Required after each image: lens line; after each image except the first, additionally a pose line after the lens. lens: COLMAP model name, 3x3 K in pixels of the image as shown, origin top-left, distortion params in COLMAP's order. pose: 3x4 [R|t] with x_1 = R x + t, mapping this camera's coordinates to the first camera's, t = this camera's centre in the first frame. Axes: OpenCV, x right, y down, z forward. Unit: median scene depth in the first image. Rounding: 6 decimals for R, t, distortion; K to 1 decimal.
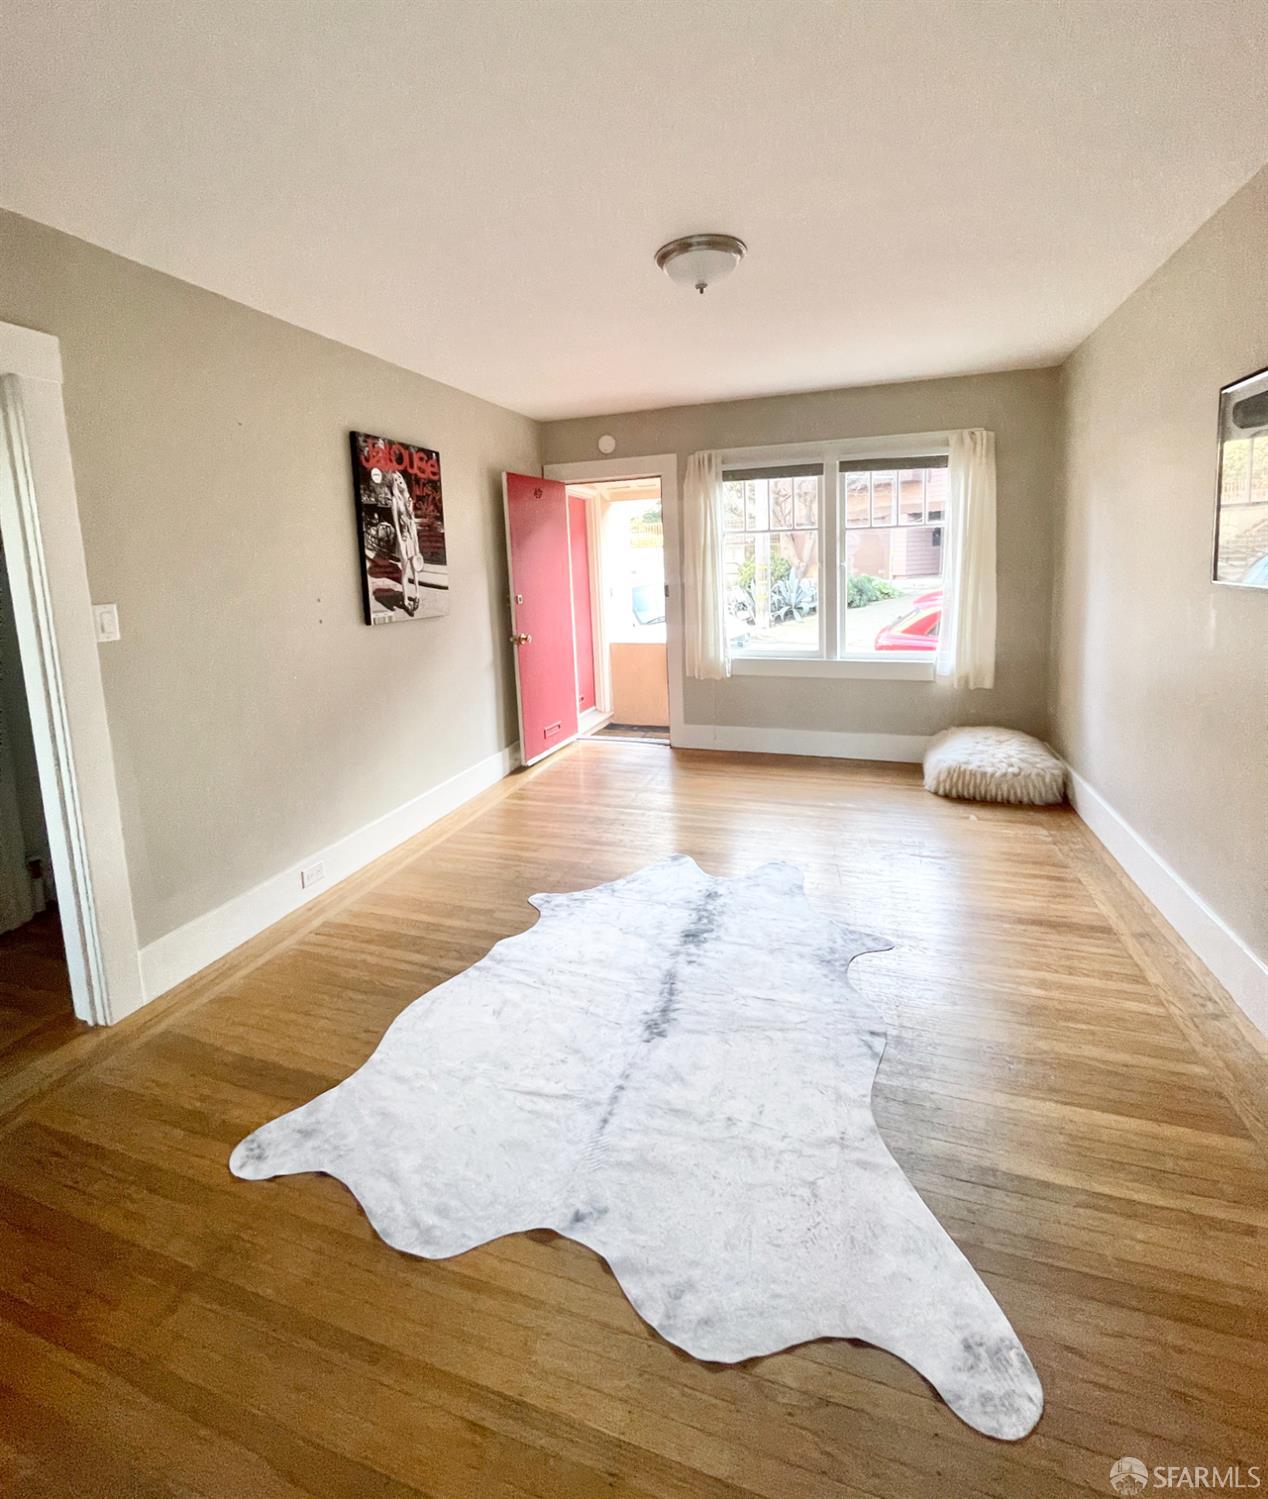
lens RADIAL K [[680.4, 0, 638.9], [0, 680.4, 646.8], [0, 0, 1]] dist [-0.000469, 0.000415]
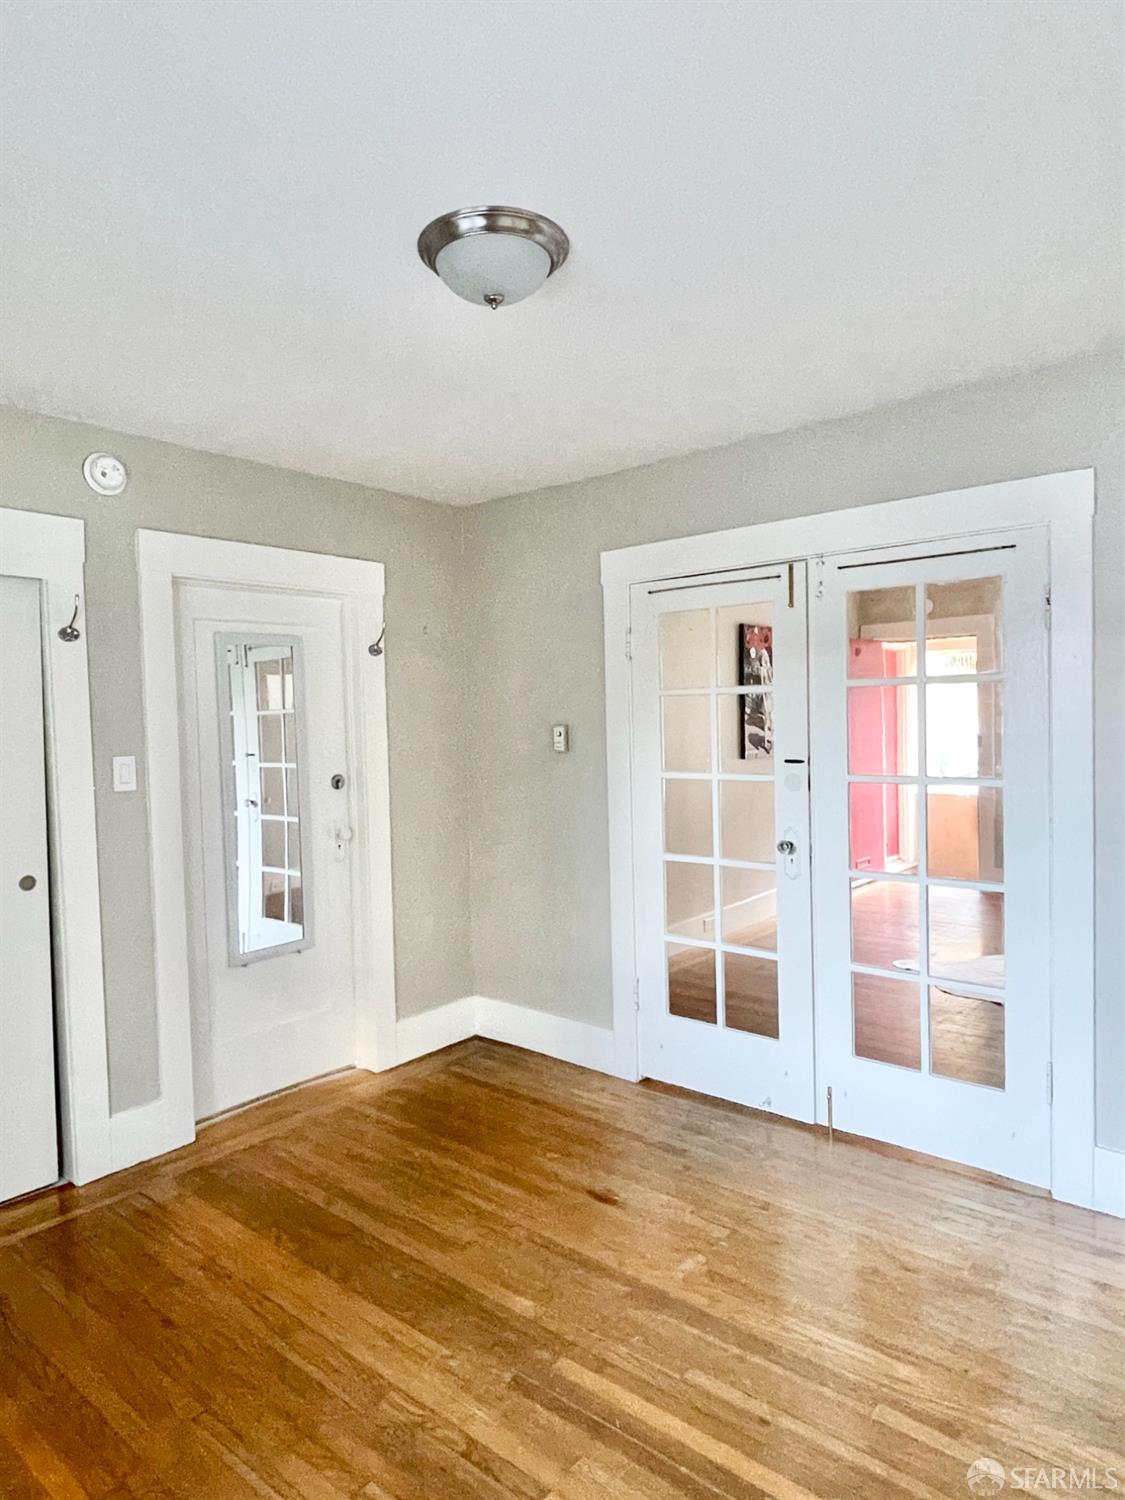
lens RADIAL K [[933.4, 0, 550.1], [0, 933.4, 749.2], [0, 0, 1]] dist [0.005447, -0.005647]
pose [[0.923216, 0.026632, -0.383357, -0.028264], [-0.054657, 0.996554, -0.062397, 0.081743], [0.380374, 0.078559, 0.921490, -0.844160]]
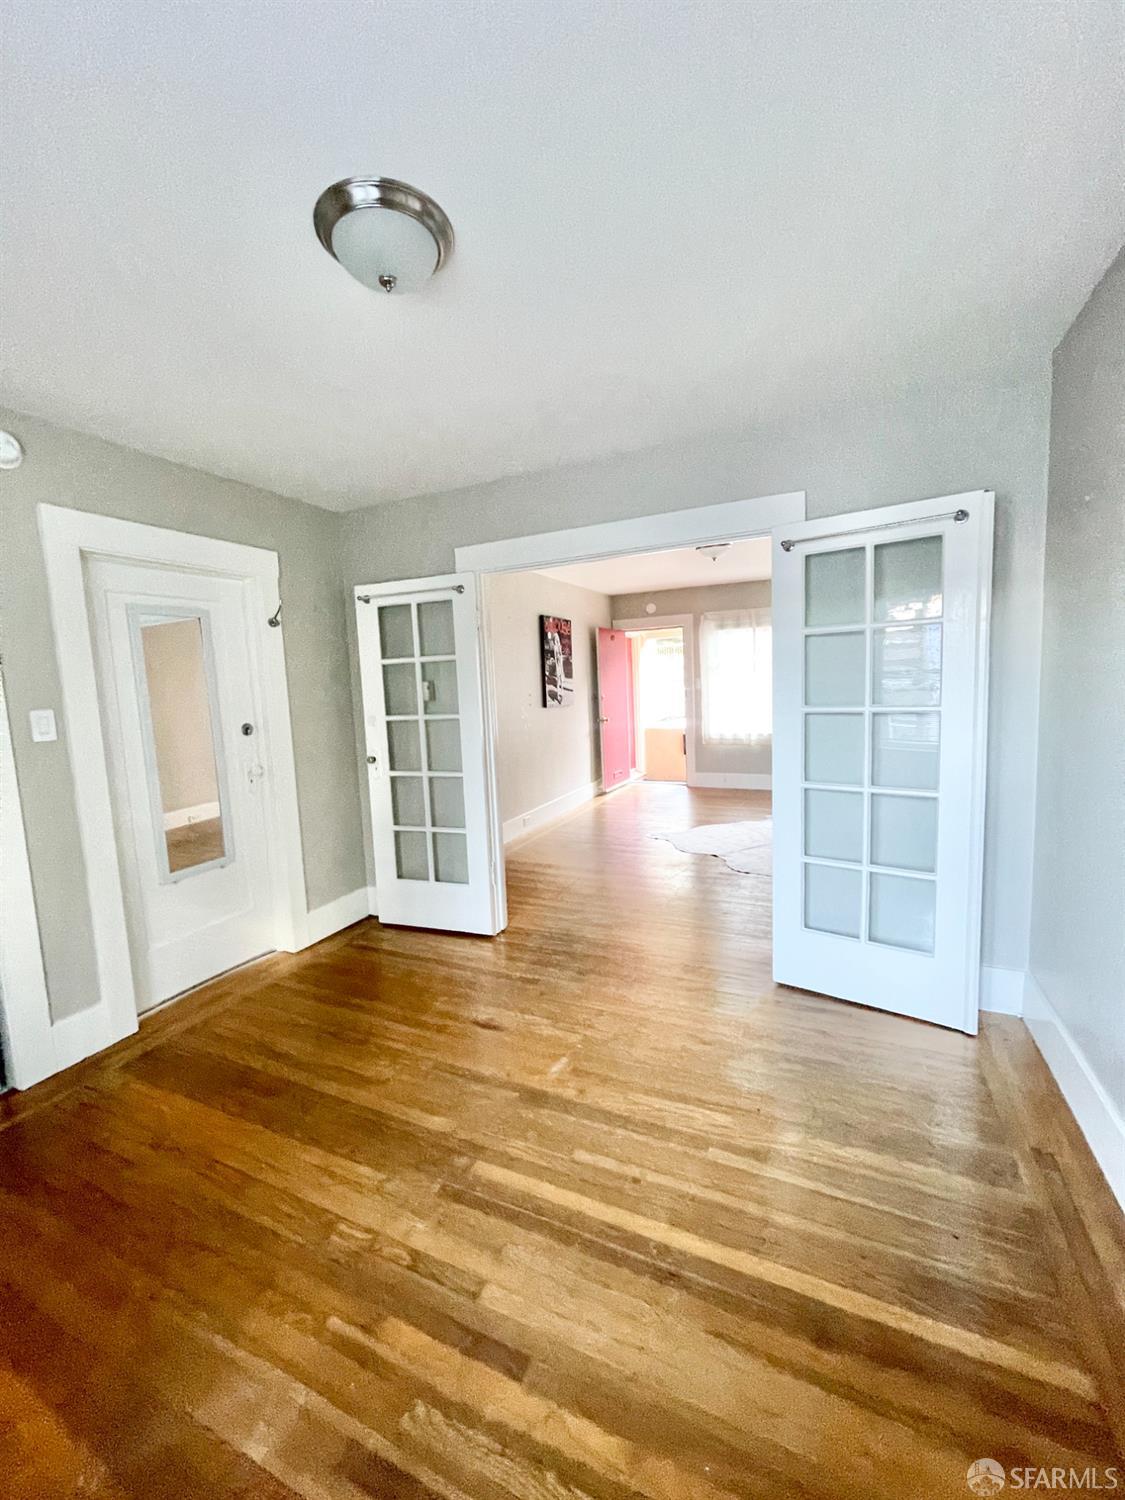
lens RADIAL K [[606.6, 0, 557.7], [0, 606.6, 744.7], [0, 0, 1]] dist [0.001434, 0.000217]
pose [[0.991716, 0.005310, -0.128342, -0.114748], [-0.007285, 0.999862, -0.014922, 0.097981], [0.128245, 0.015734, 0.991618, -0.747109]]
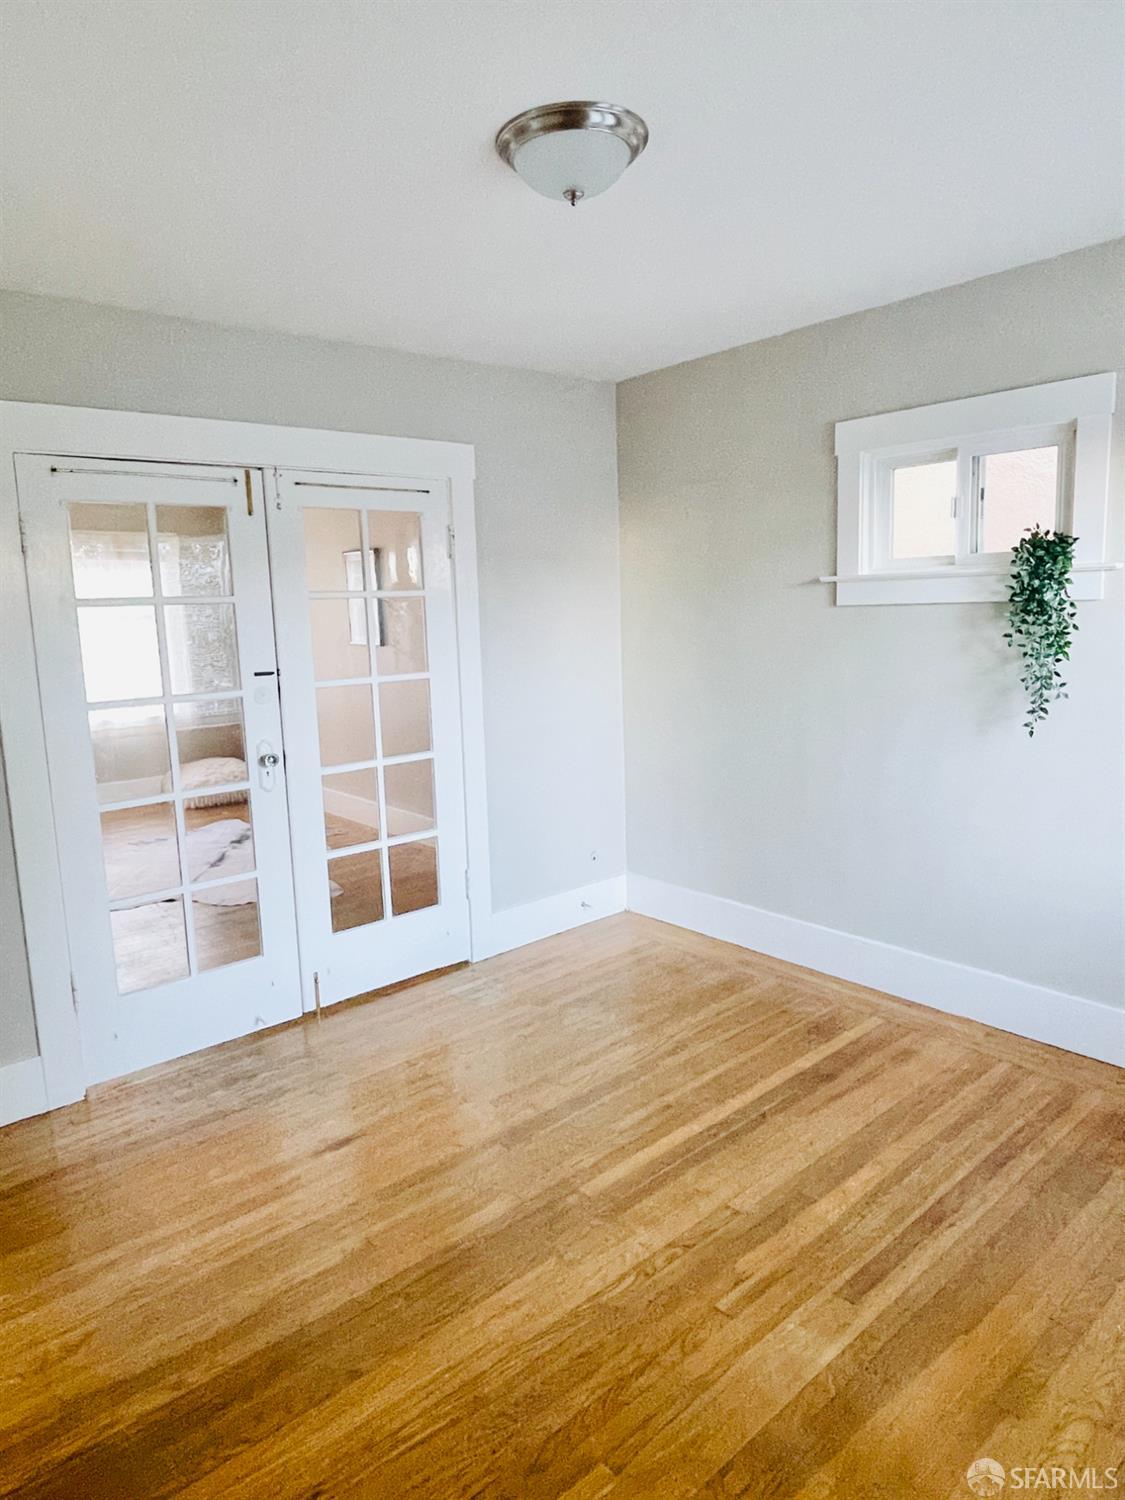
lens RADIAL K [[933.4, 0, 559.3], [0, 933.4, 726.4], [0, 0, 1]] dist [0.005447, -0.005647]
pose [[0.520001, -0.098260, 0.848495, -0.811991], [0.114534, 0.992412, 0.044734, 0.066873], [-0.846452, 0.073920, 0.527309, -0.622686]]
